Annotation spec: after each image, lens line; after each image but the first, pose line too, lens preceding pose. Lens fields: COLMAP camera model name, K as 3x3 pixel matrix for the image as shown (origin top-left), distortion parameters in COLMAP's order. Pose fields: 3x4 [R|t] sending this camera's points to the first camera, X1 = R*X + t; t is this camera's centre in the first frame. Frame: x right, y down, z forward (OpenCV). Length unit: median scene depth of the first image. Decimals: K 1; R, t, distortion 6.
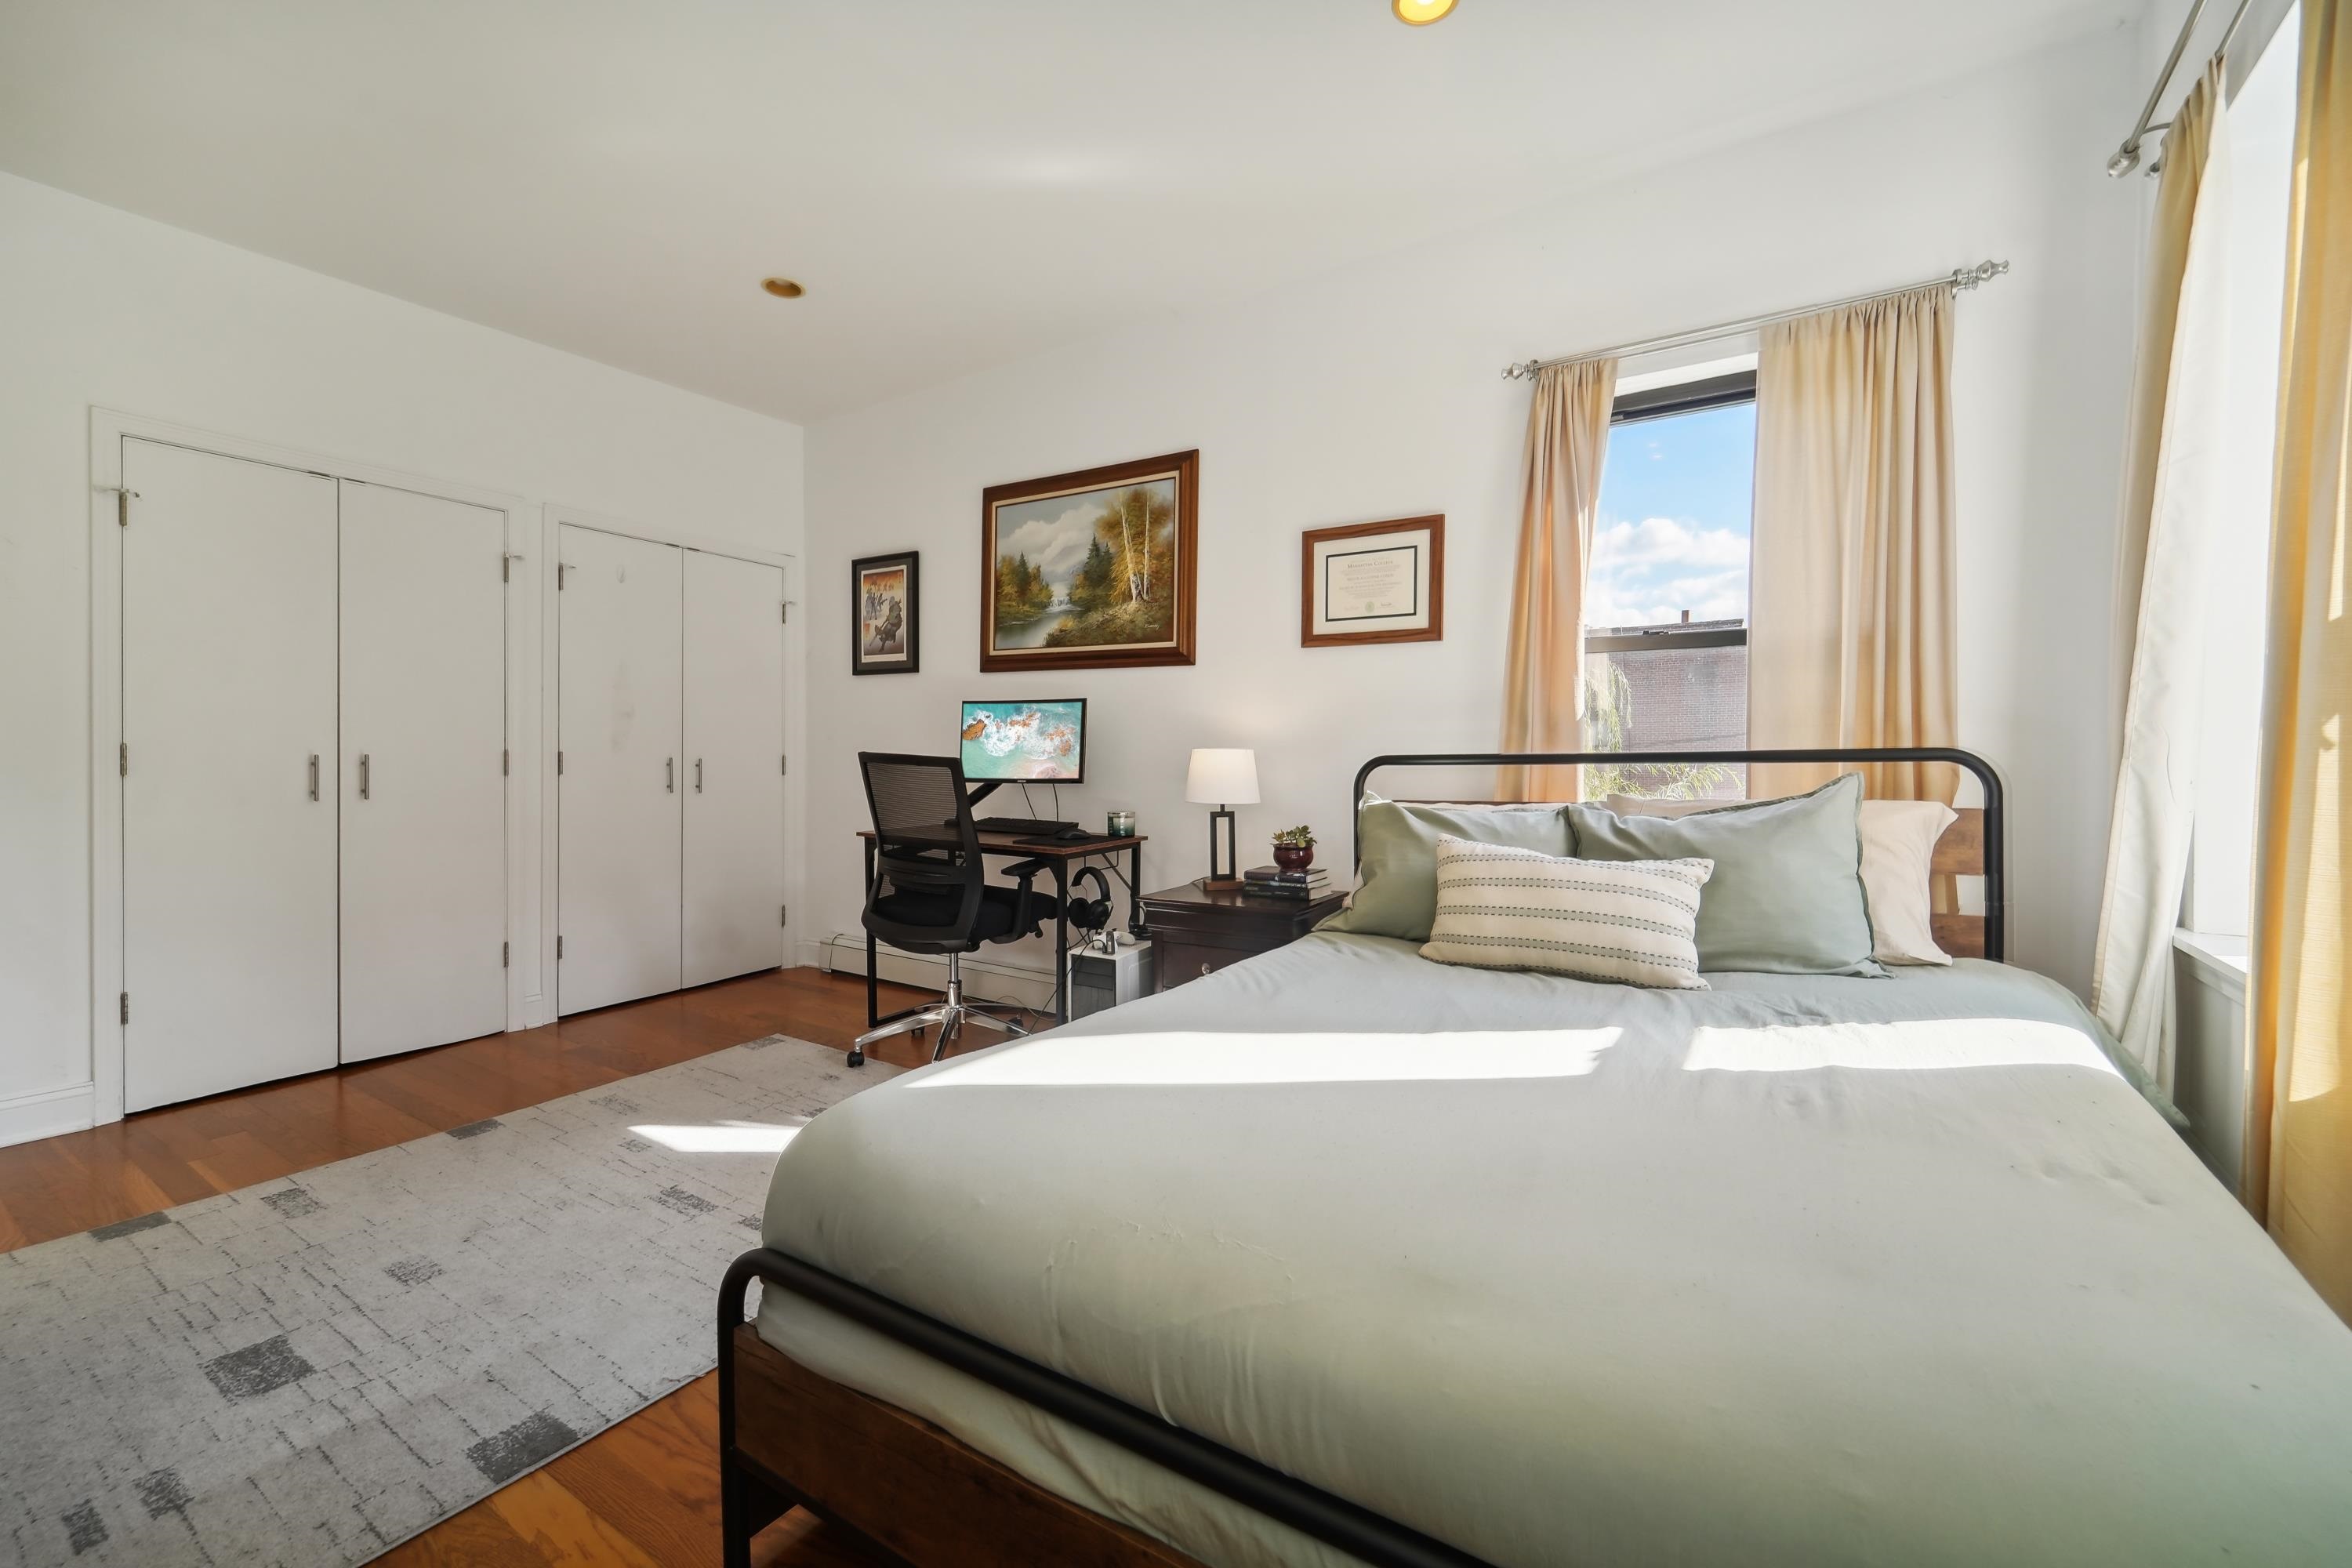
lens RADIAL K [[957.0, 0, 1174.9], [0, 957.0, 772.6], [0, 0, 1]] dist [0.001142, -0.003510]
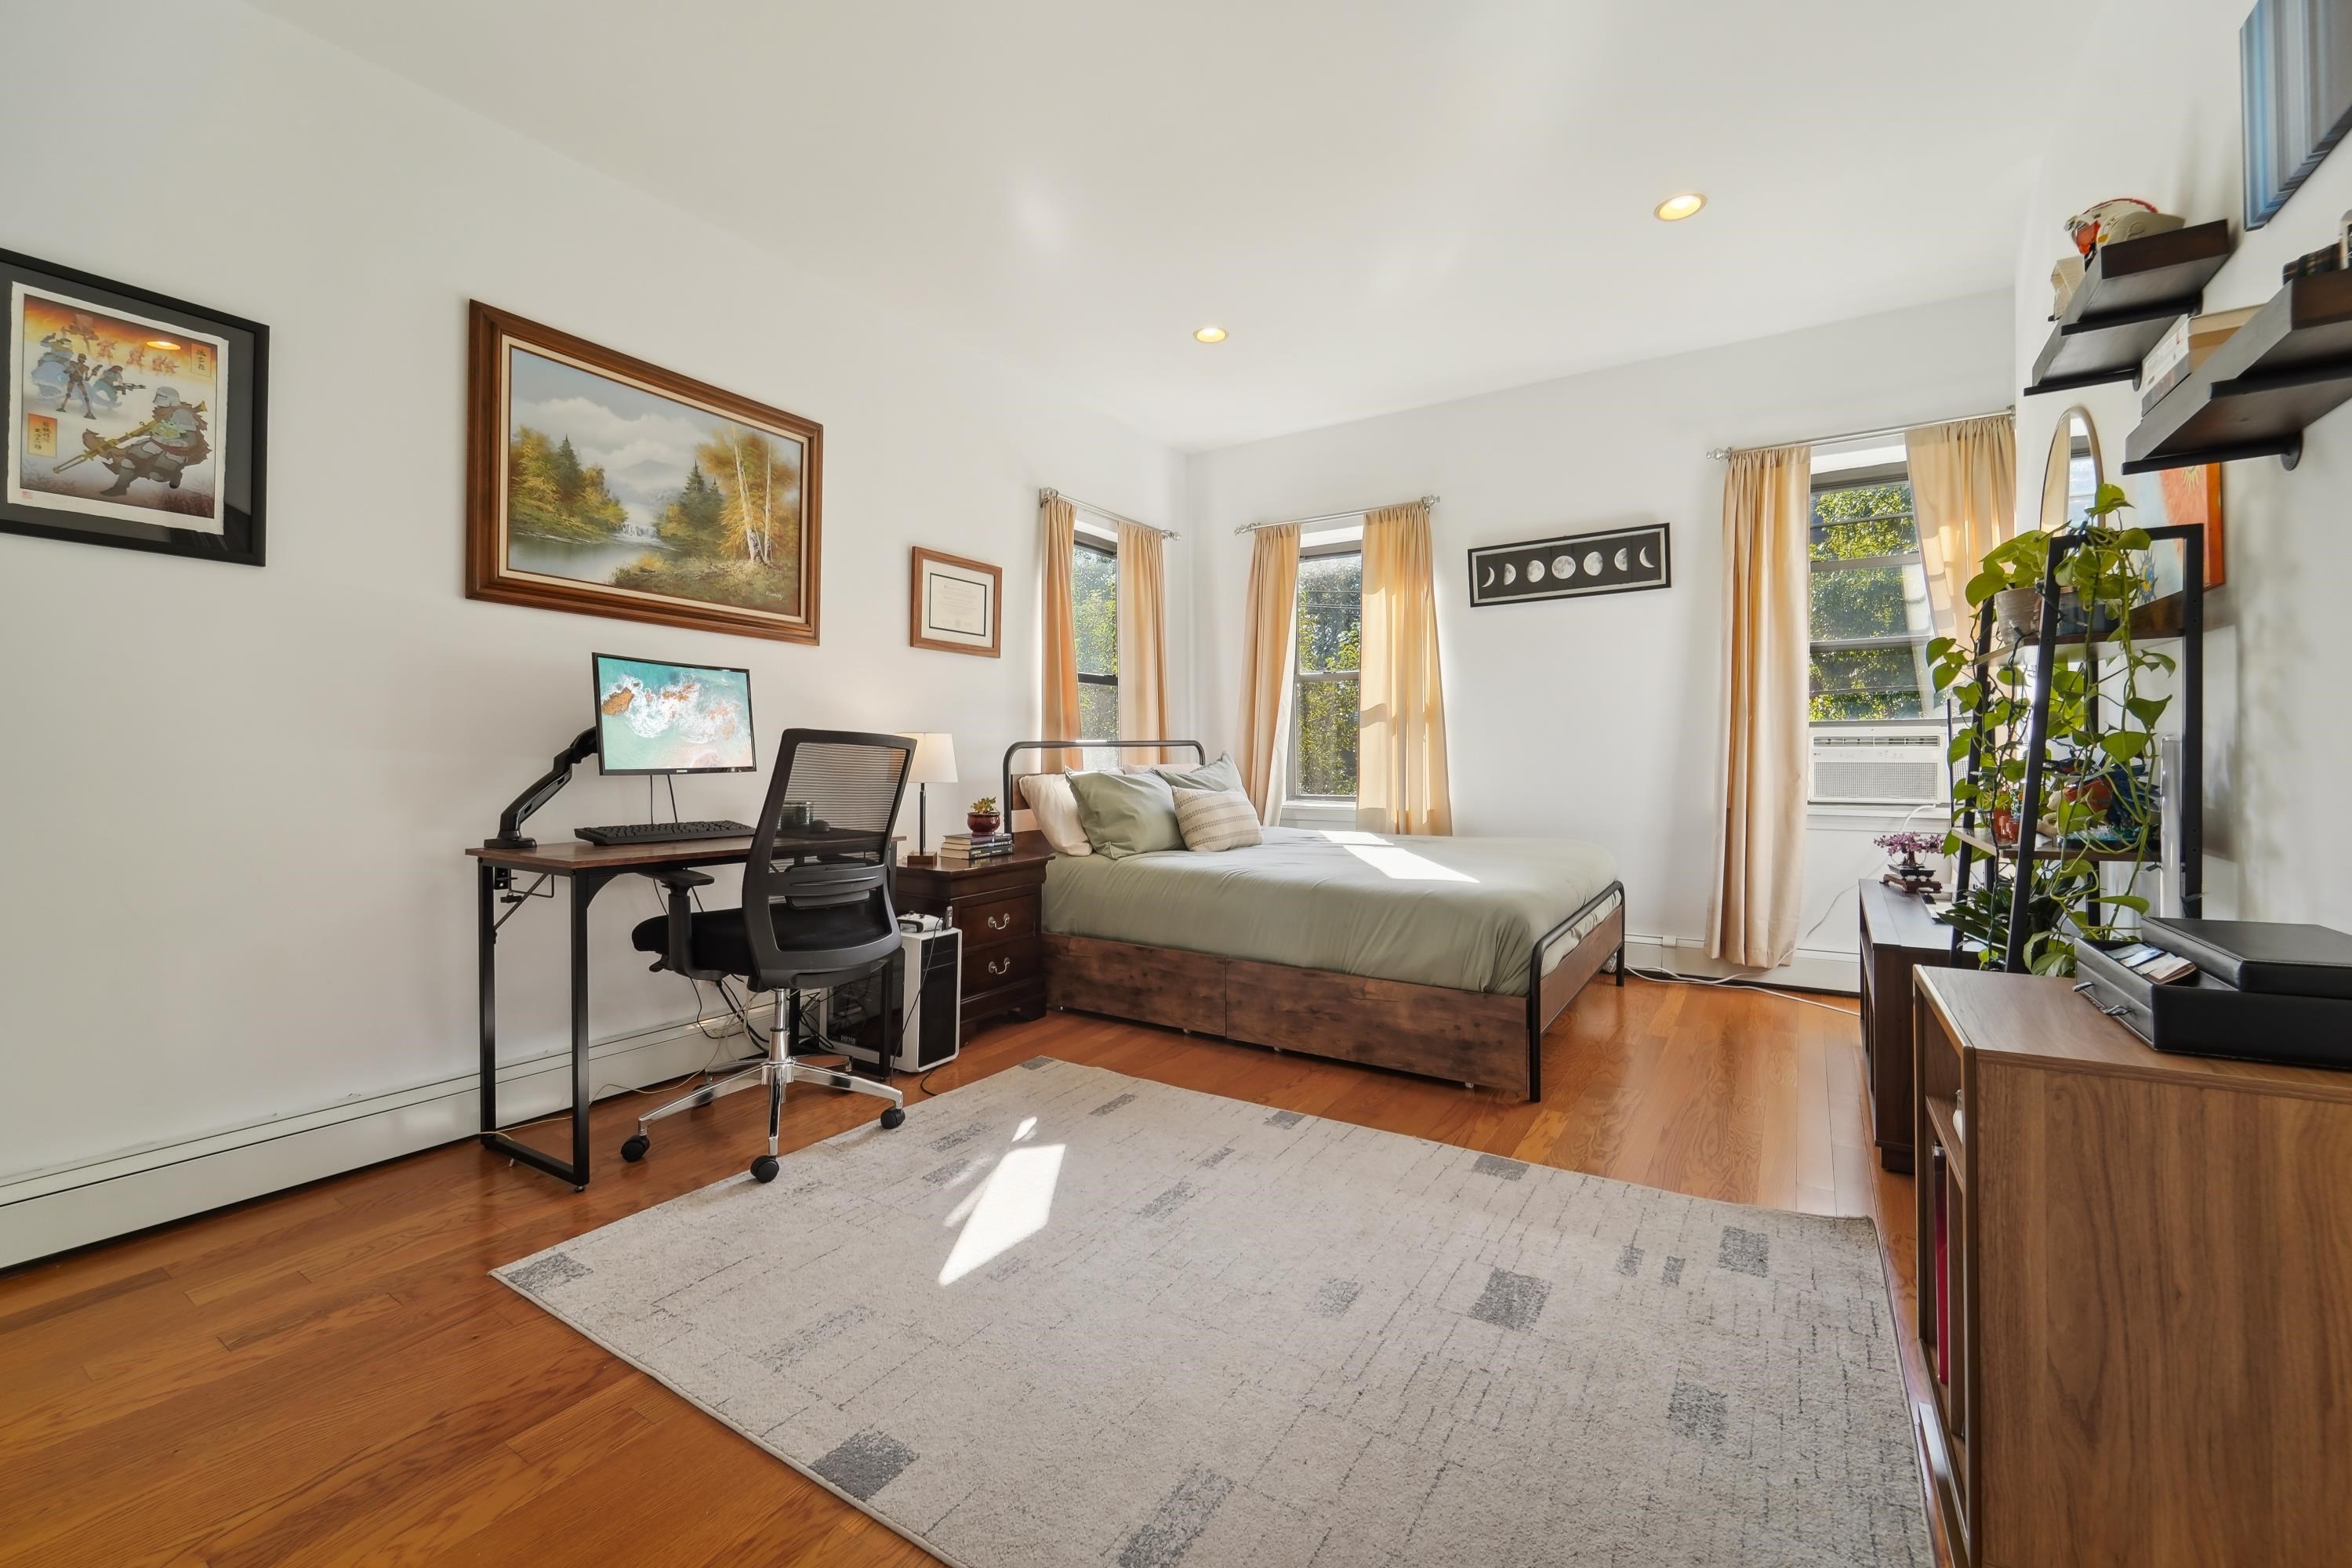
lens RADIAL K [[977.8, 0, 1178.6], [0, 977.8, 758.1], [0, 0, 1]] dist [0.002068, -0.002897]
pose [[-0.012398, -0.006761, 0.999900, -0.951469], [0.016438, 0.999841, 0.006964, 0.000041], [-0.999788, 0.016523, -0.012285, 0.637484]]
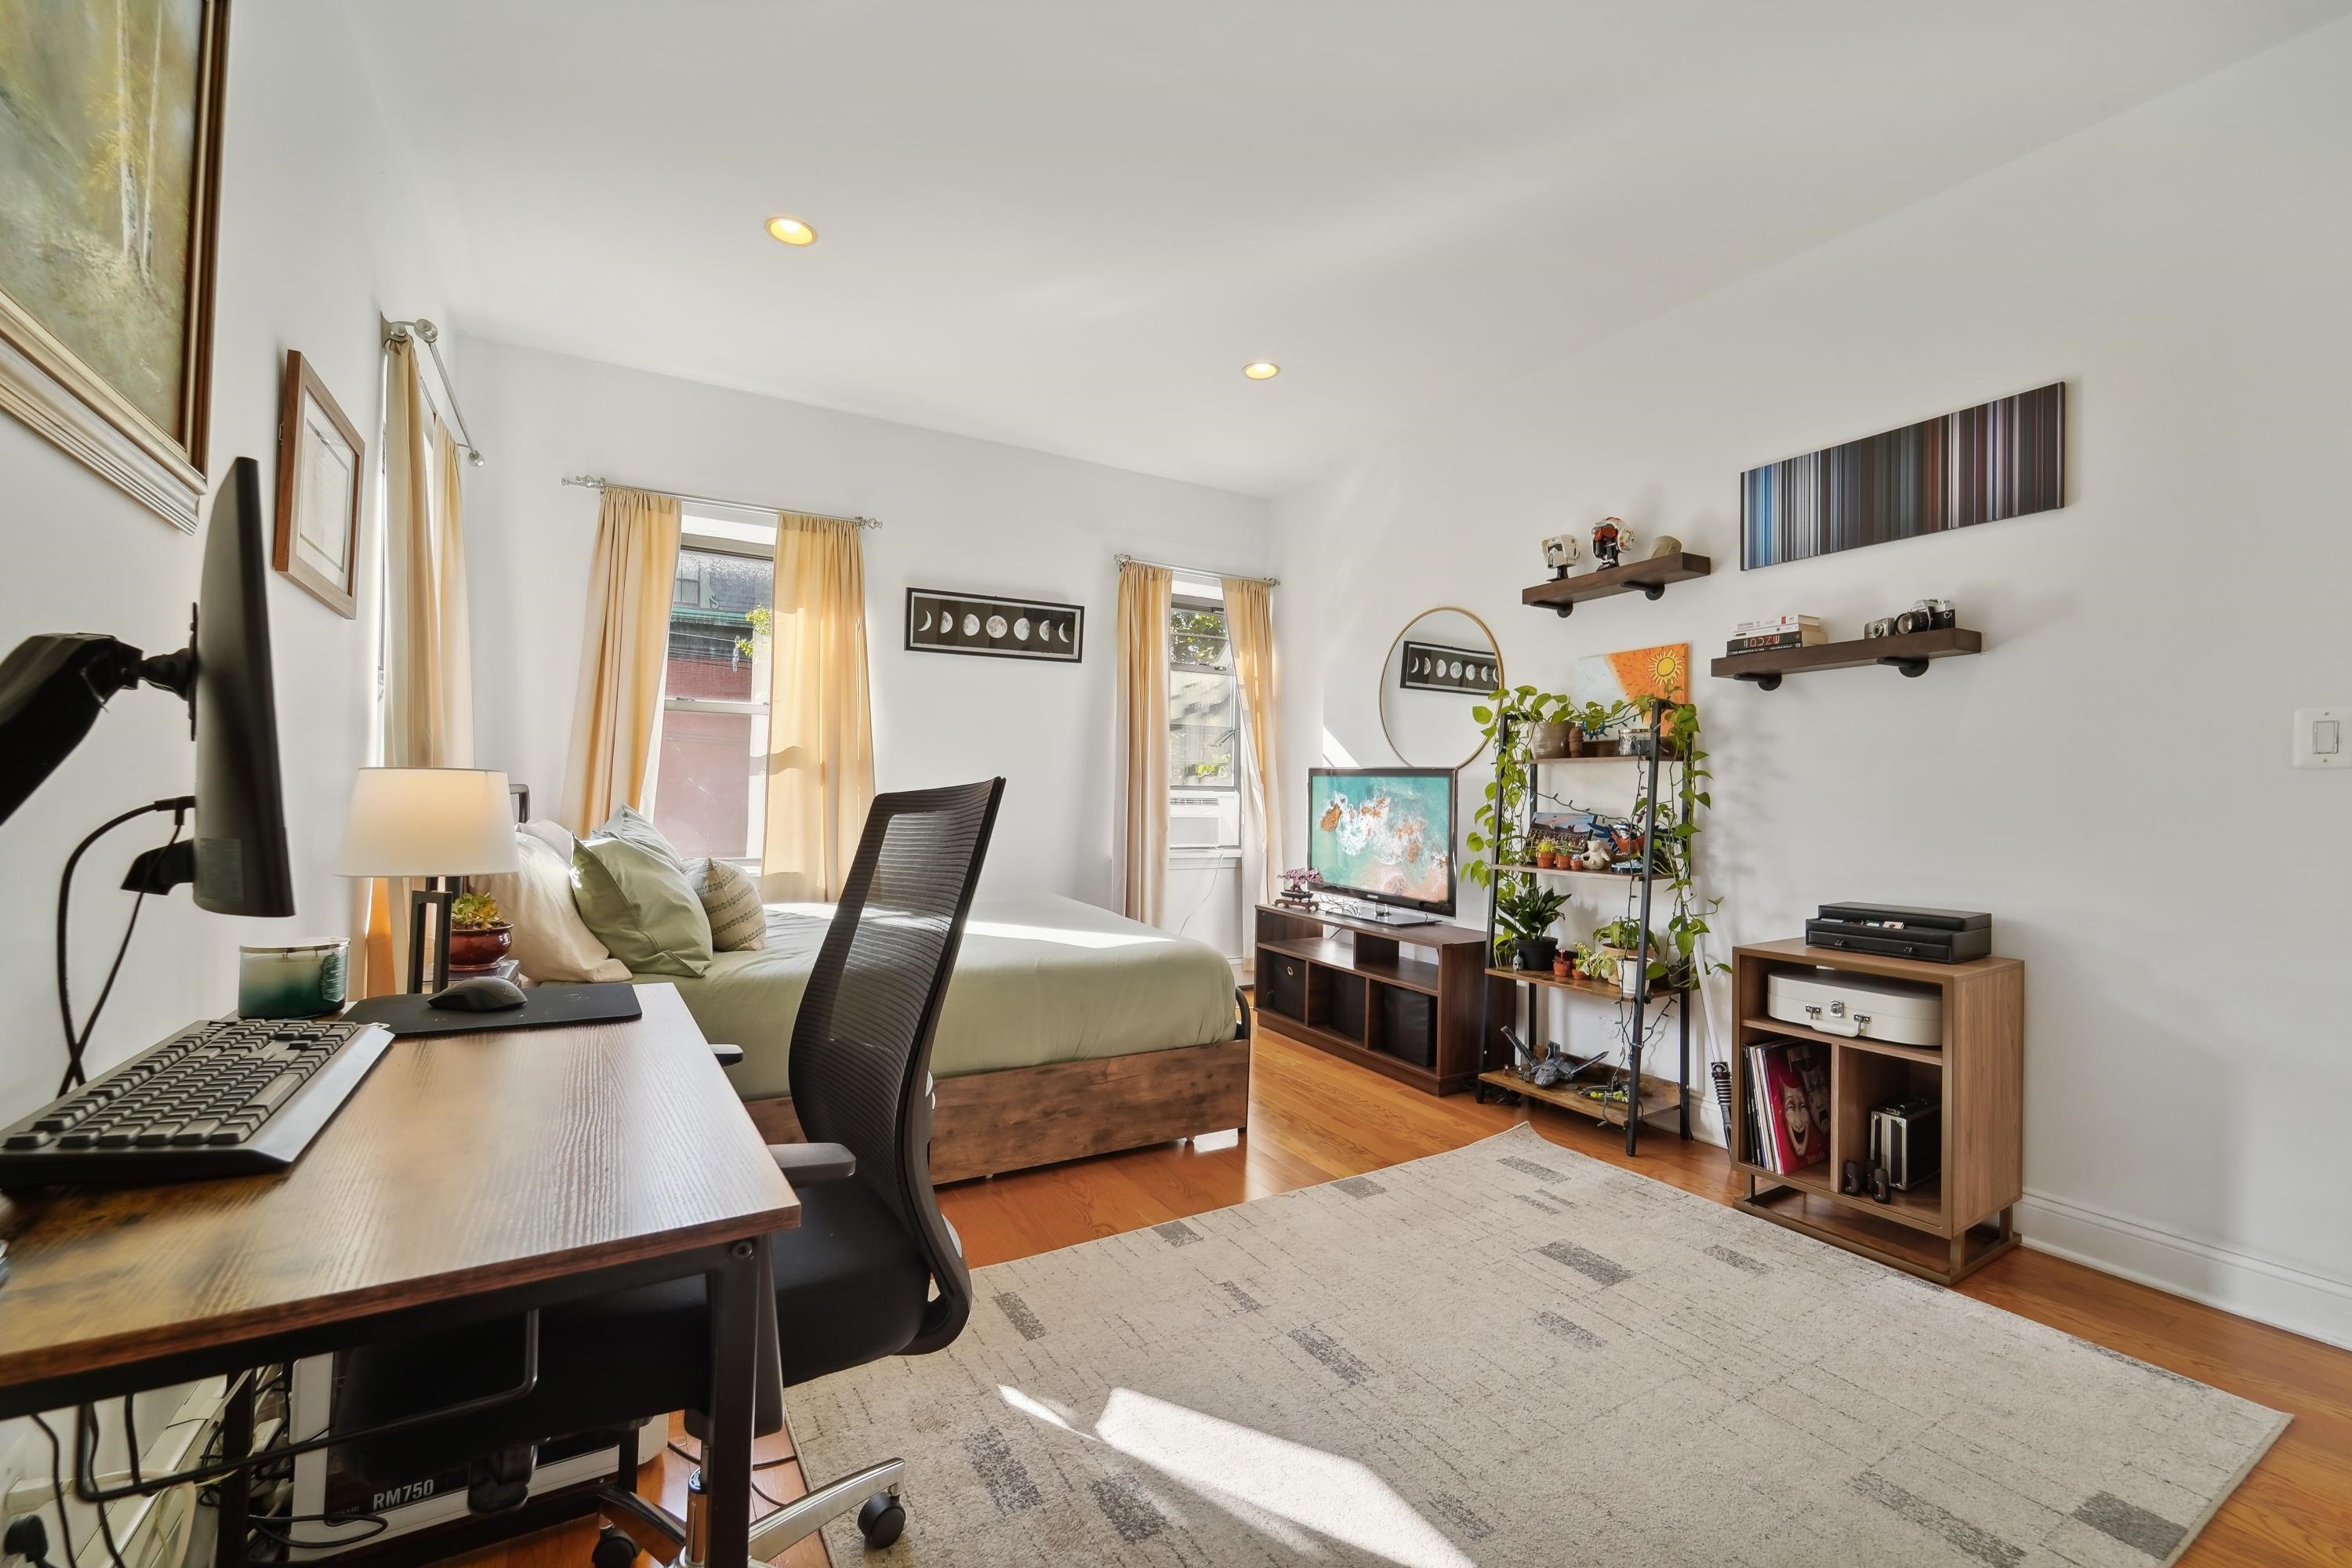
lens RADIAL K [[949.8, 0, 1181.2], [0, 949.8, 788.8], [0, 0, 1]] dist [-0.001292, -0.004144]
pose [[-0.898067, -0.008249, 0.439782, -0.478295], [-0.009302, 0.999957, -0.000239, -0.016269], [-0.439761, -0.004306, -0.898104, 1.133916]]
